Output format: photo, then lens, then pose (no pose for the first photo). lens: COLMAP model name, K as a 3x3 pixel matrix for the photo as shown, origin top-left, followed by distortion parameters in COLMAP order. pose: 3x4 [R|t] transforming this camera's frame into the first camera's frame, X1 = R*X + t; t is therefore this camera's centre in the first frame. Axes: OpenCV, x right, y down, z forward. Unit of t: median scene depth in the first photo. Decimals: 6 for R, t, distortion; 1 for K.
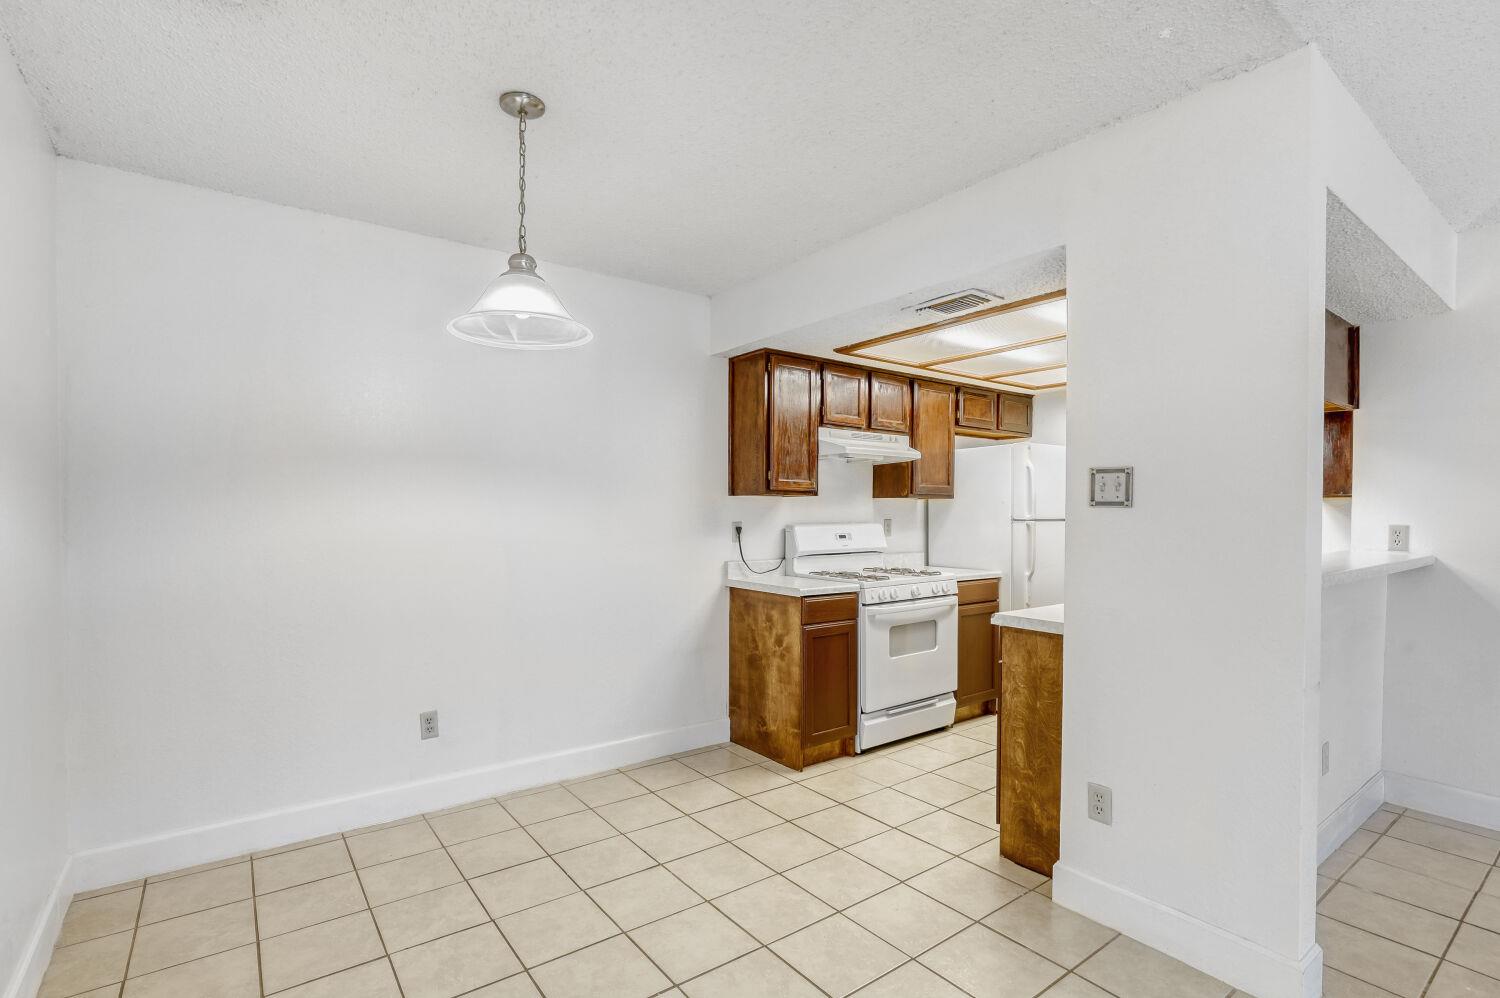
lens RADIAL K [[720.5, 0, 753.5], [0, 720.5, 526.2], [0, 0, 1]] dist [-0.002161, -0.000156]
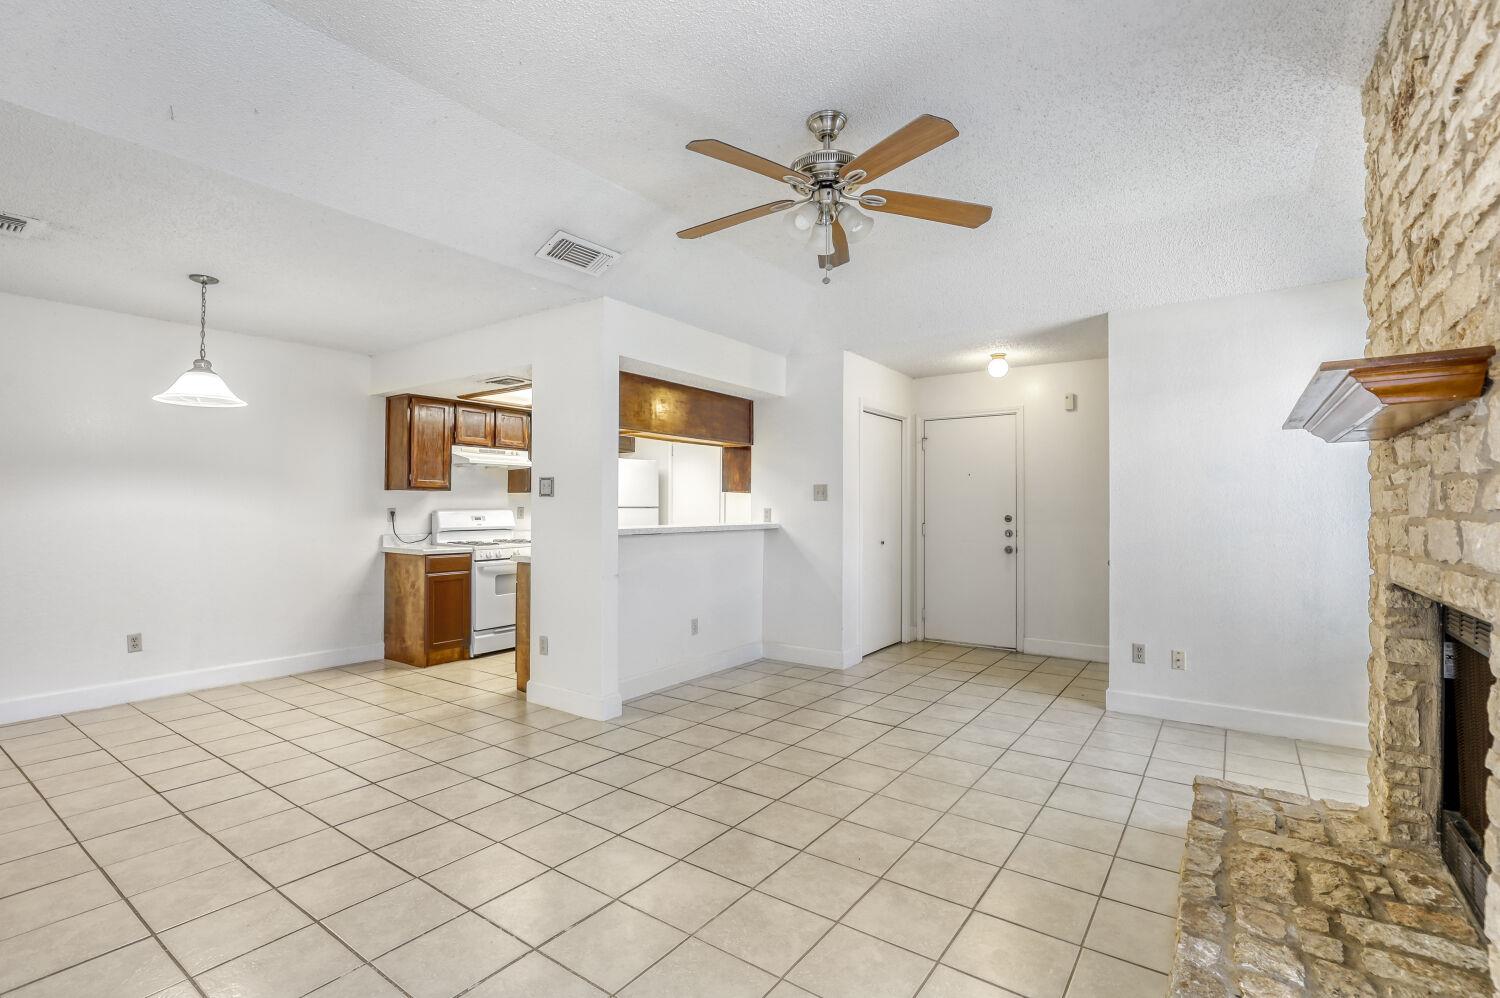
lens RADIAL K [[698.2, 0, 750.0], [0, 698.2, 499.0], [0, 0, 1]] dist [0.000068, 0.000474]
pose [[0.954915, 0.001907, 0.296875, 0.262128], [0.007660, 0.999488, -0.031061, 0.026056], [-0.296782, 0.031935, 0.954411, -0.598136]]
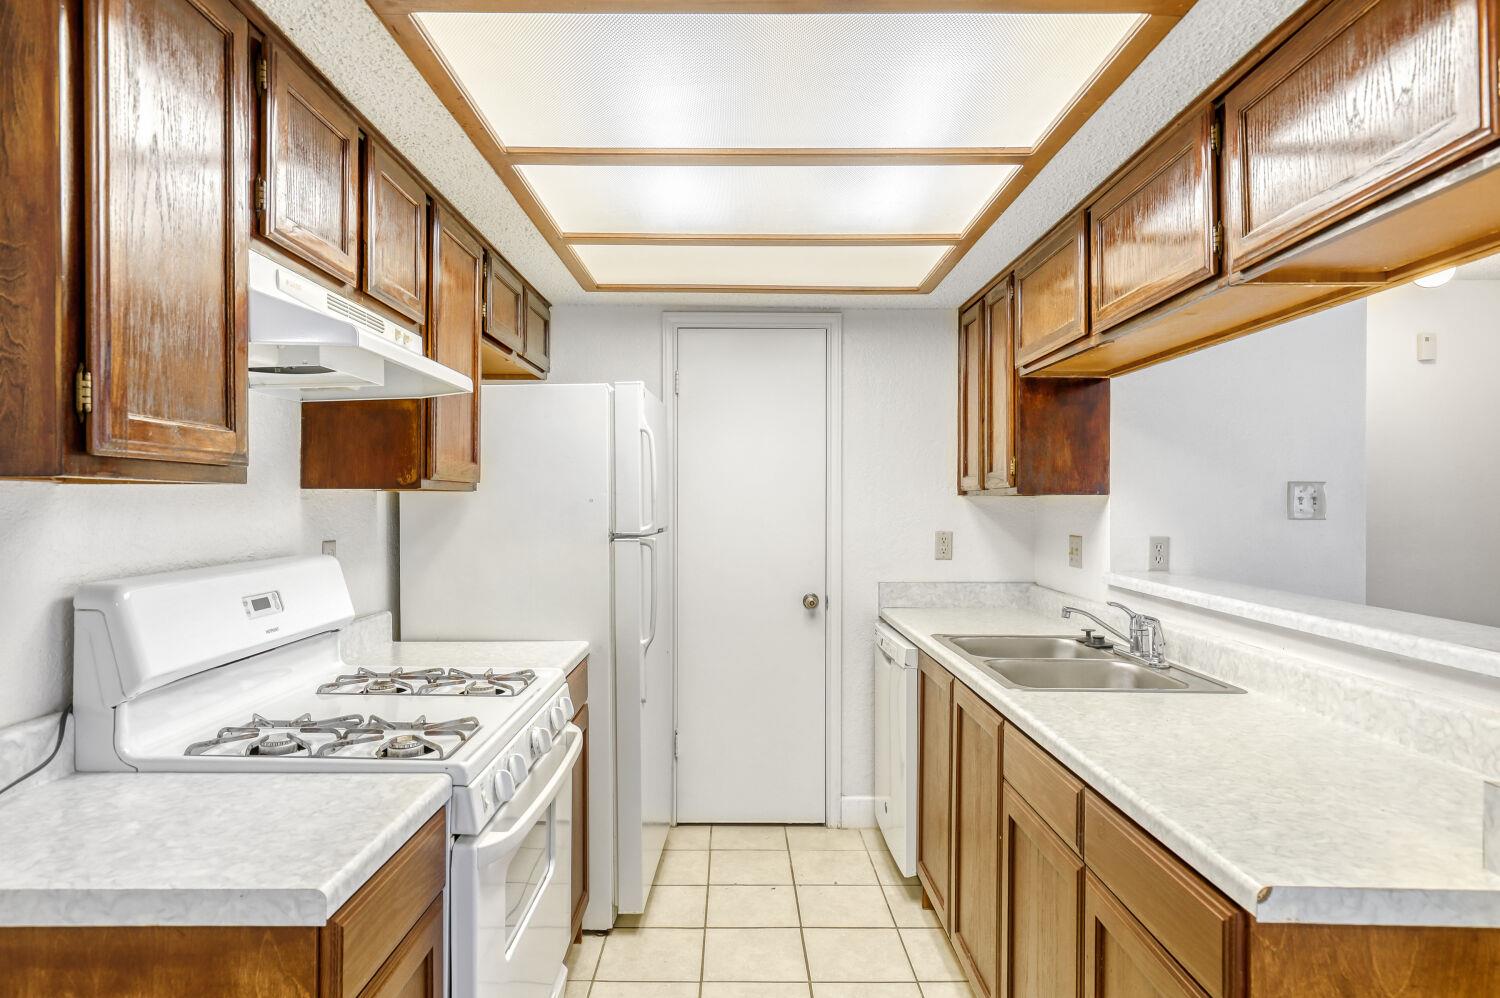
lens RADIAL K [[871.6, 0, 750.0], [0, 871.6, 499.0], [0, 0, 1]] dist [0.001694, 0.000378]
pose [[0.616021, 0.001404, 0.787728, -0.063995], [0.015041, 0.999795, -0.013544, -0.028723], [-0.787586, 0.020191, 0.615874, 0.647019]]
